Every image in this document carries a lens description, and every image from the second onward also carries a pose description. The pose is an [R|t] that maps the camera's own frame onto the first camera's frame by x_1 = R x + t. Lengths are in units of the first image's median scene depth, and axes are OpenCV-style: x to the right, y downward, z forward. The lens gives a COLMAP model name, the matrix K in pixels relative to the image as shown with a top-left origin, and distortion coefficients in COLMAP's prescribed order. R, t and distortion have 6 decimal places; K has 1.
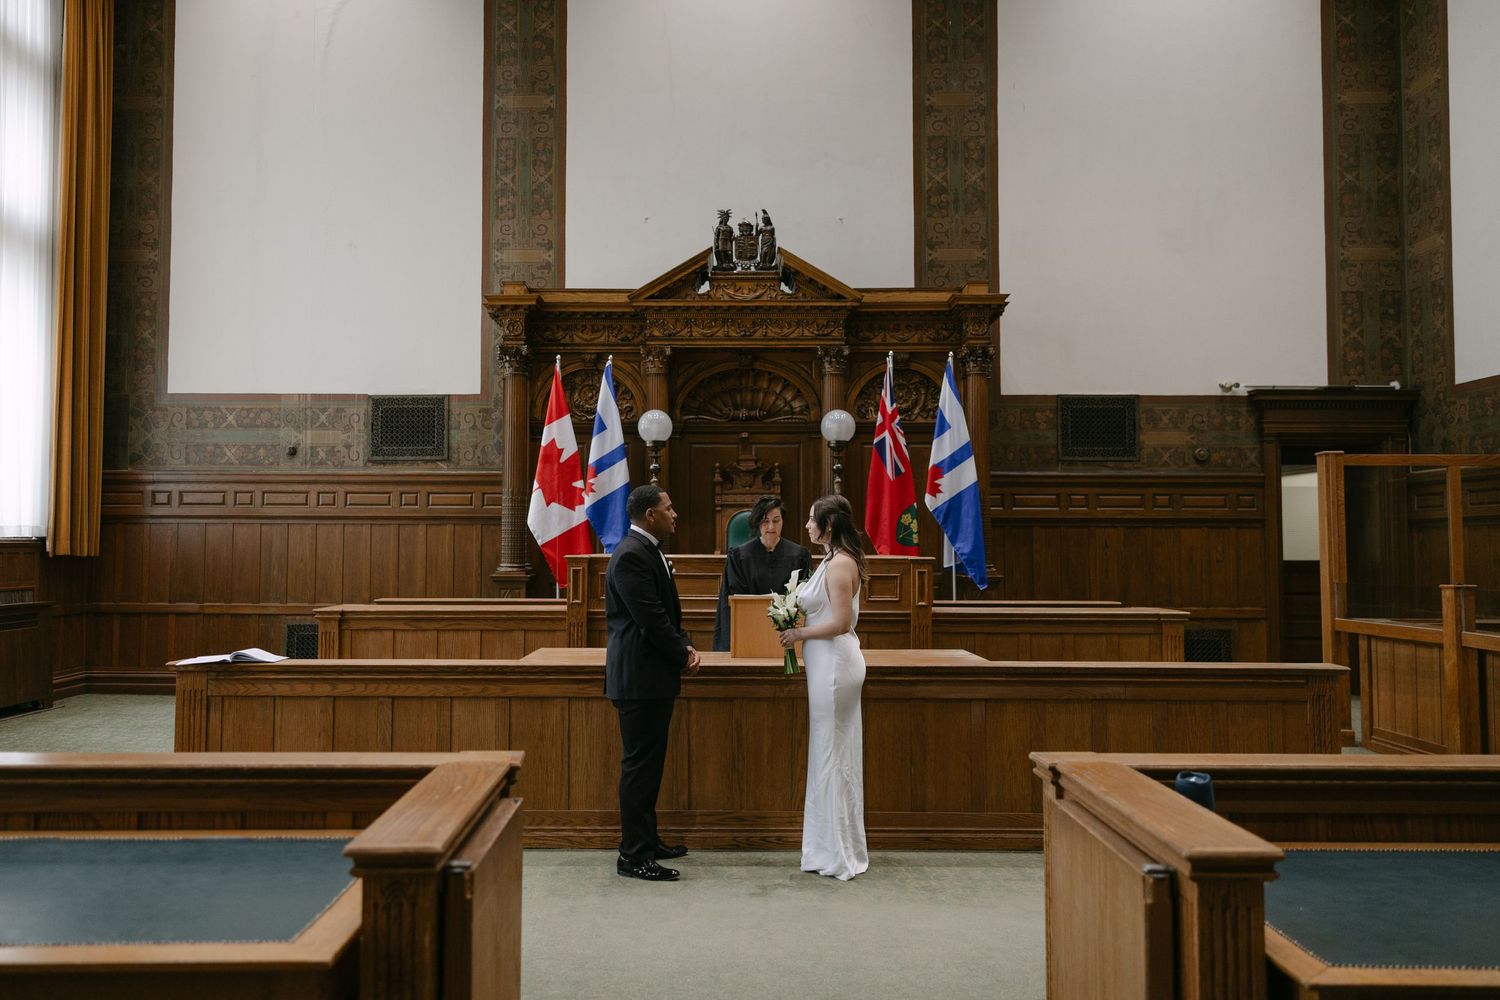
lens RADIAL K [[1138.8, 0, 730.7], [0, 1138.8, 490.3], [0, 0, 1]] dist [0.017358, 0.000488]
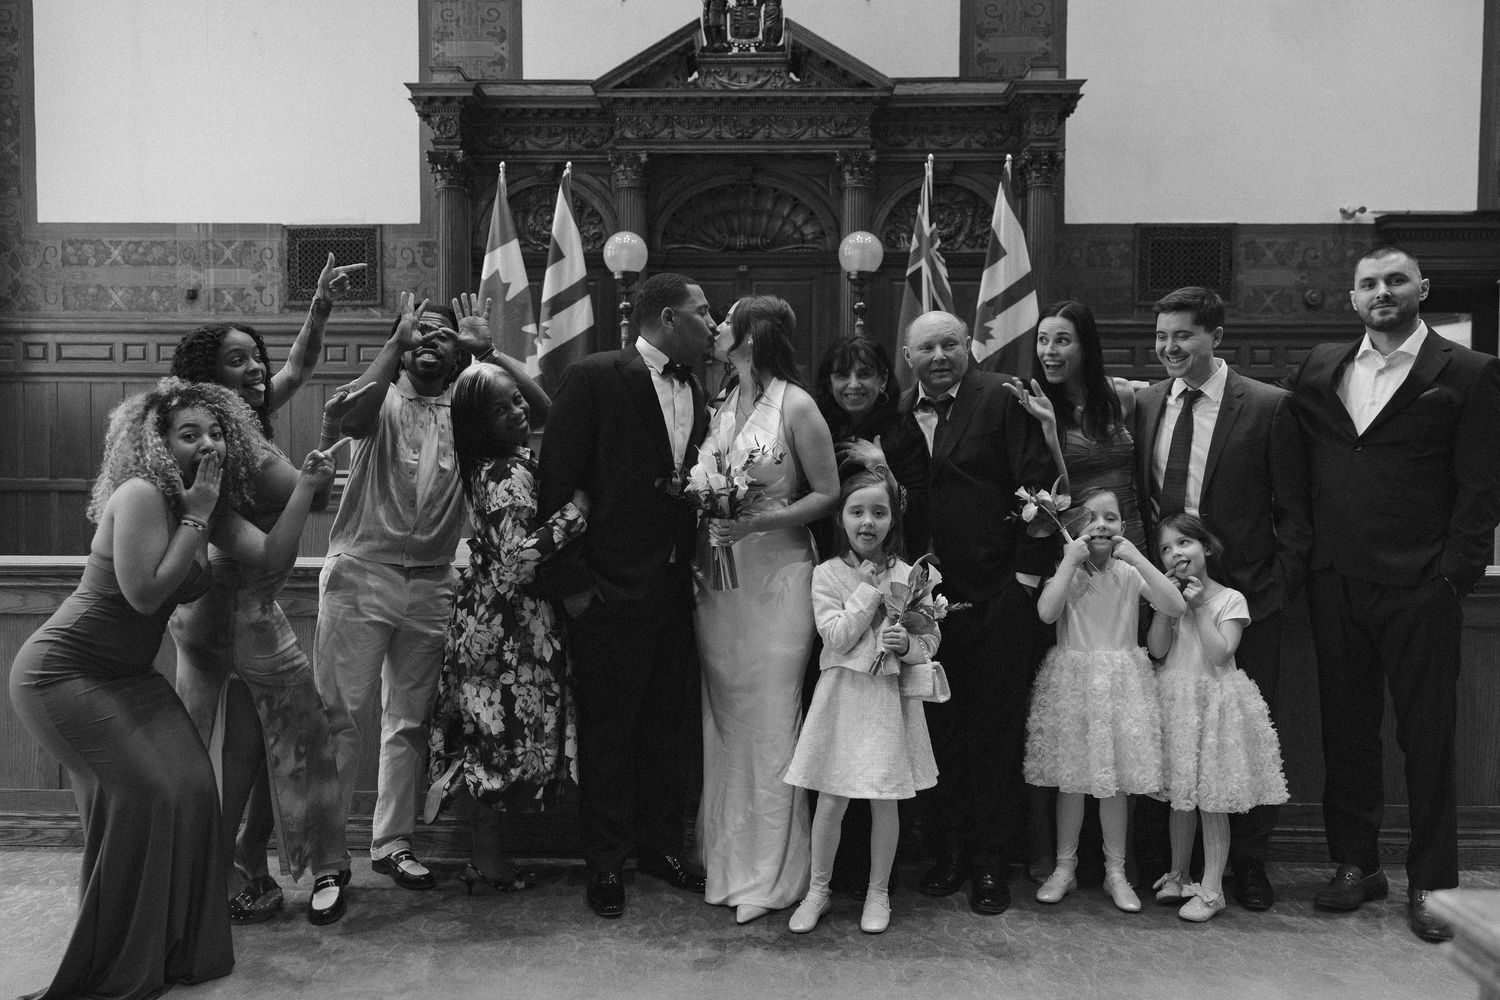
lens RADIAL K [[1174.1, 0, 750.3], [0, 1174.1, 470.1], [0, 0, 1]] dist [0.011321, 0.003170]
pose [[0.999996, 0.002854, -0.000372, 0.018338], [-0.002813, 0.996465, 0.083966, 0.022353], [0.000611, -0.083964, 0.996469, 0.176917]]
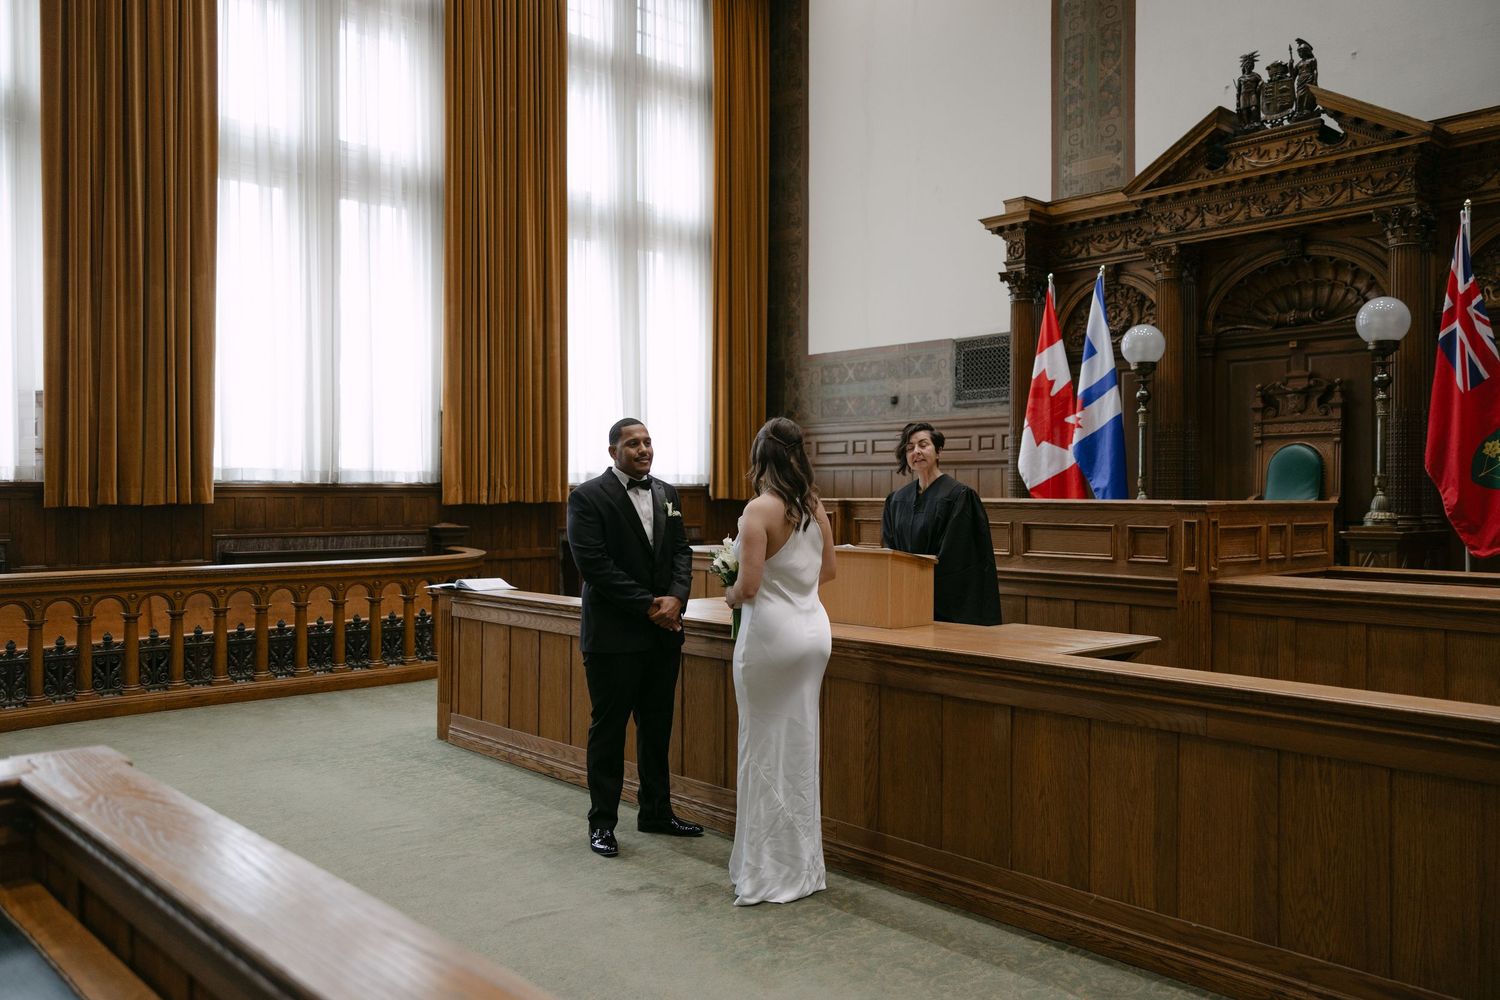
lens RADIAL K [[1125.9, 0, 750.0], [0, 1125.9, 500.0], [0, 0, 1]] dist [0.000028, 0.009205]
pose [[0.710546, 0.004032, -0.703640, 0.286797], [0.033306, 0.998670, 0.039356, 0.013563], [0.702862, -0.051400, 0.709466, 0.204549]]
